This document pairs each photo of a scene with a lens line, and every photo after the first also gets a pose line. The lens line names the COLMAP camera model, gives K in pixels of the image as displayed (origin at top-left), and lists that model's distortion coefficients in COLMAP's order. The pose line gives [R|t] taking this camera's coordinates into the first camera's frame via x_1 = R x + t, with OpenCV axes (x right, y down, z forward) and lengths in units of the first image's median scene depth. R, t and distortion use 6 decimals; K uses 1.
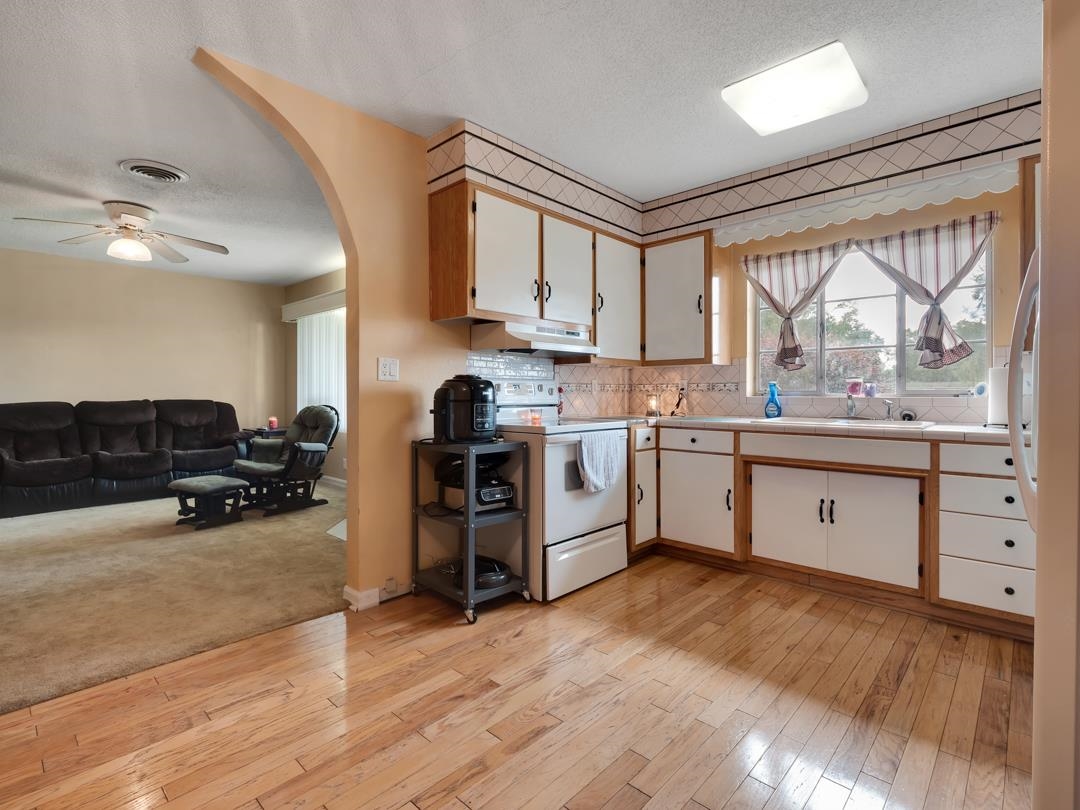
lens RADIAL K [[527.5, 0, 525.0], [0, 527.5, 394.5], [0, 0, 1]] dist [0.012559, -0.007715]
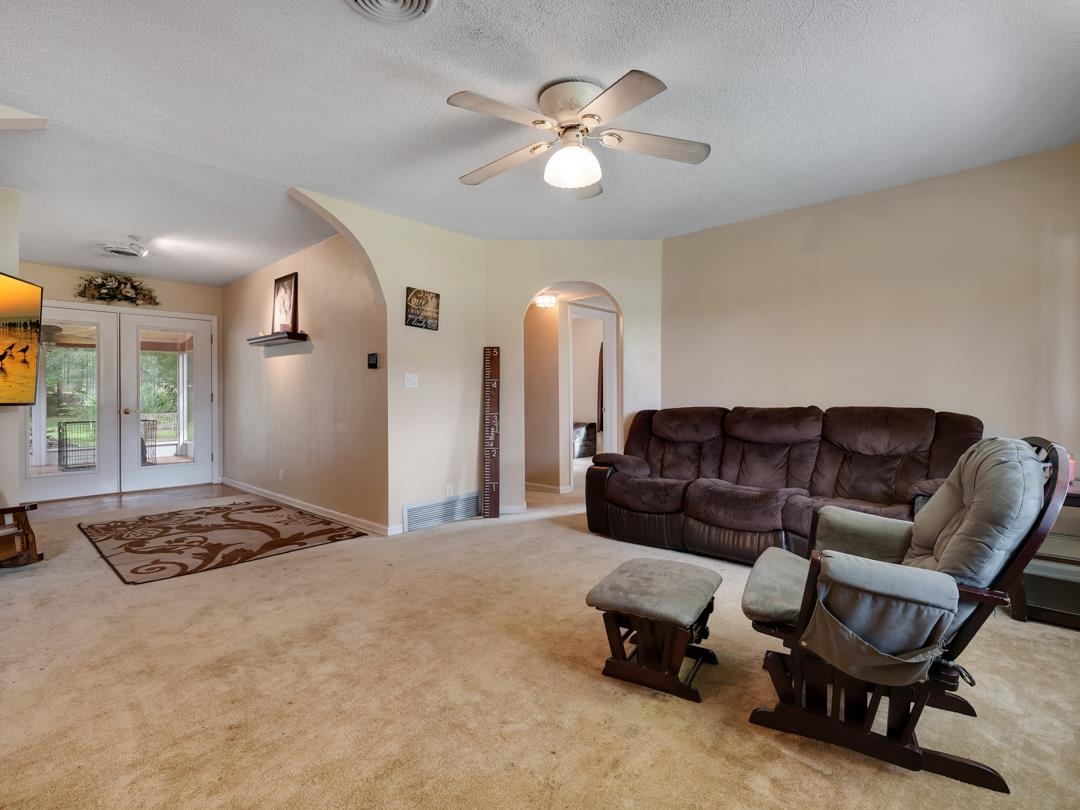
lens RADIAL K [[527.5, 0, 542.3], [0, 527.5, 398.4], [0, 0, 1]] dist [0.012559, -0.007715]
pose [[0.032290, 0.007162, -0.999453, -0.098826], [0.002736, 0.999970, 0.007254, -0.005777], [0.999475, -0.002969, 0.032269, 0.728906]]
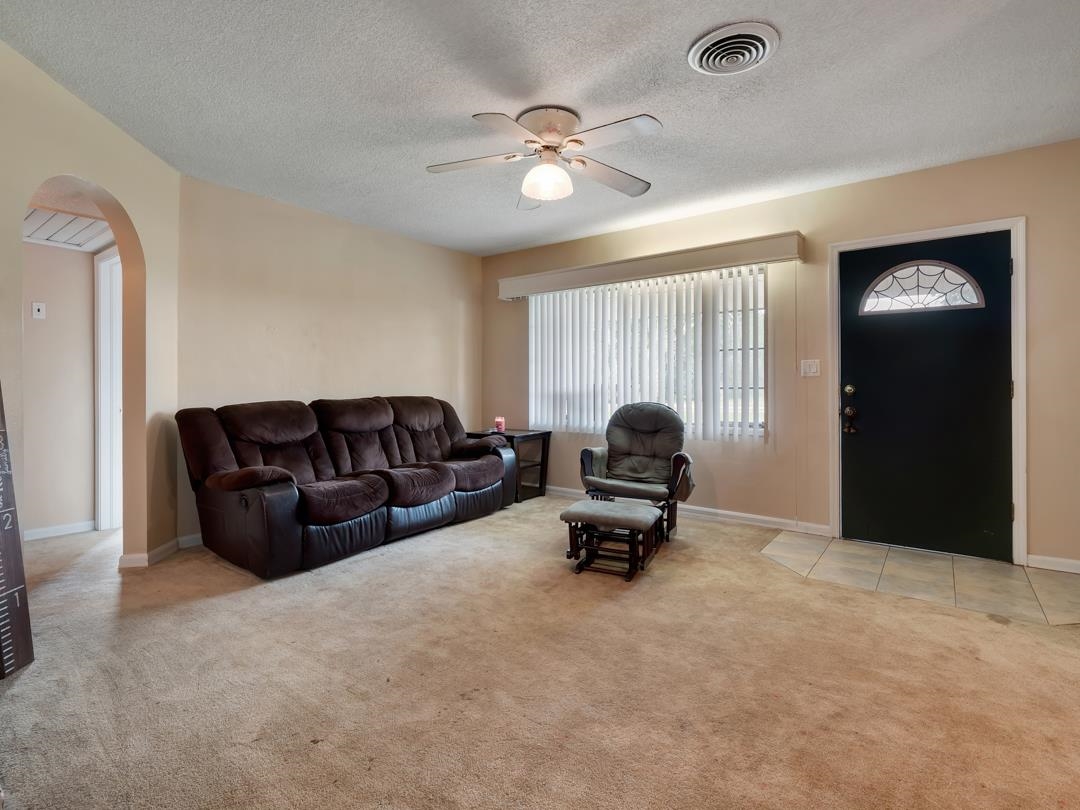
lens RADIAL K [[527.5, 0, 529.2], [0, 527.5, 383.3], [0, 0, 1]] dist [0.012559, -0.007715]
pose [[0.993105, -0.004000, 0.117158, -0.655695], [0.004959, 0.999957, -0.007890, -0.003186], [-0.117121, 0.008416, 0.993082, 0.246279]]
